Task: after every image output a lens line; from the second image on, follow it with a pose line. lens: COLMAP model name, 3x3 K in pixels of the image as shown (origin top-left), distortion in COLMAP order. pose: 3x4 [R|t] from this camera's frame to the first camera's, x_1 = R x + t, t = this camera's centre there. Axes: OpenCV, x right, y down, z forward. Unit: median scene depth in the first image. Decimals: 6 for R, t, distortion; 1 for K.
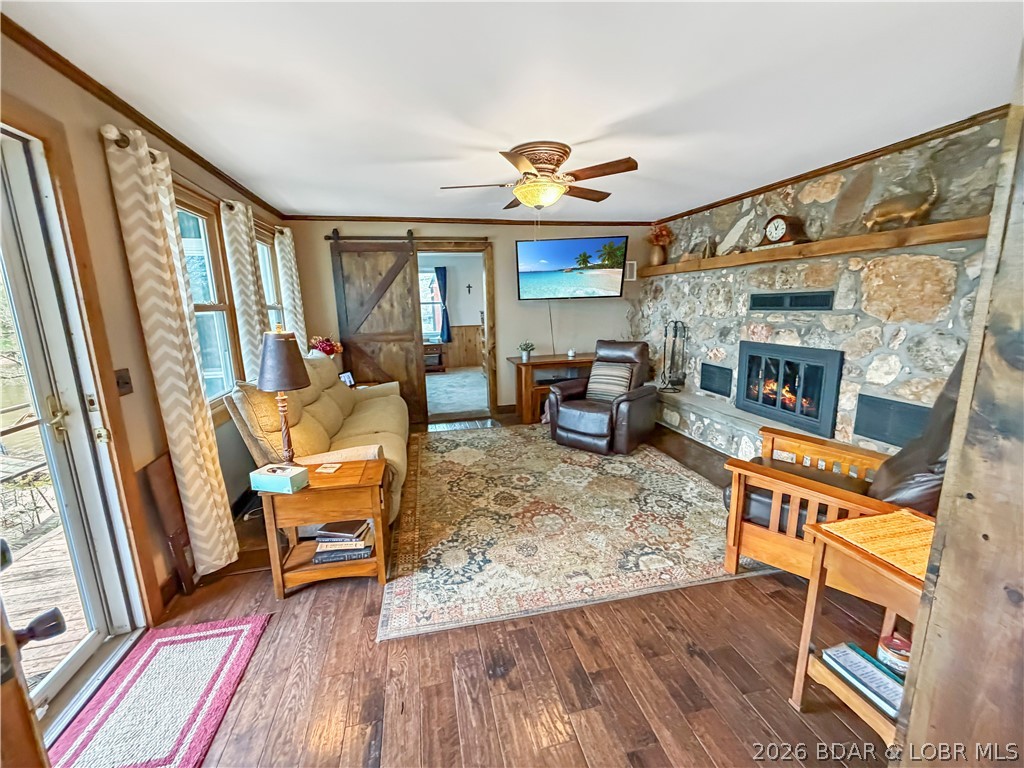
lens RADIAL K [[413.9, 0, 510.7], [0, 413.9, 386.1], [0, 0, 1]] dist [-0.002887, 0.000173]
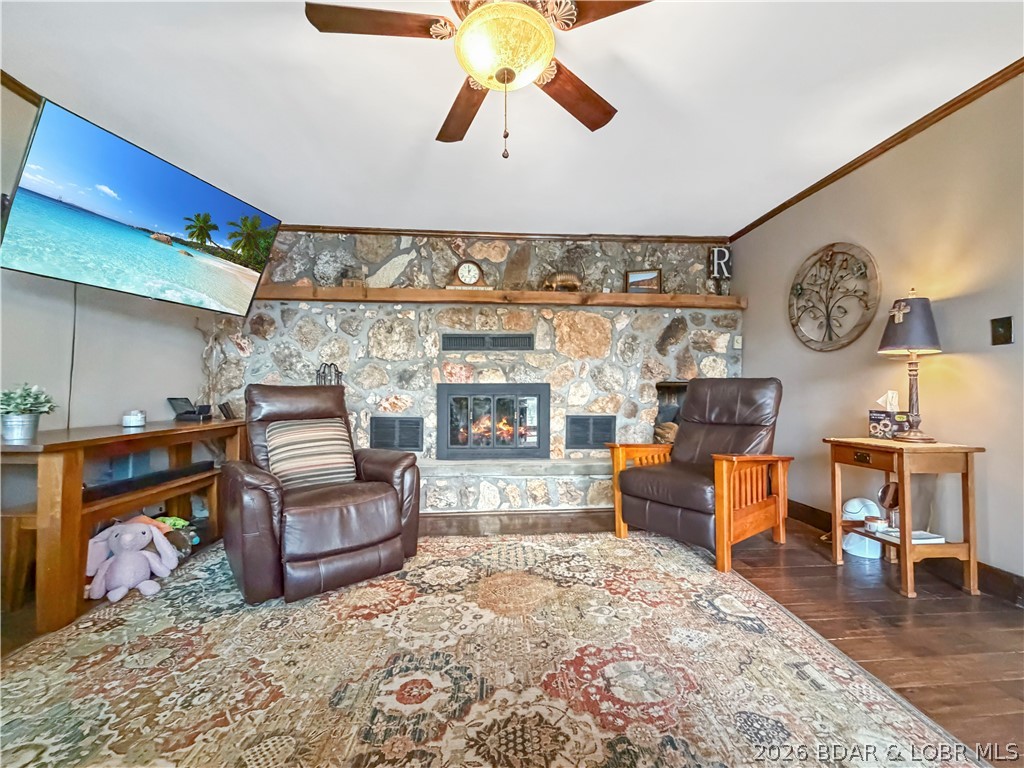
lens RADIAL K [[413.9, 0, 510.7], [0, 413.9, 386.1], [0, 0, 1]] dist [-0.002887, 0.000173]
pose [[0.161677, 0.040239, 0.986023, -0.350690], [0.190538, 0.979094, -0.071199, -0.009594], [-0.968275, 0.199386, 0.150630, 0.803012]]
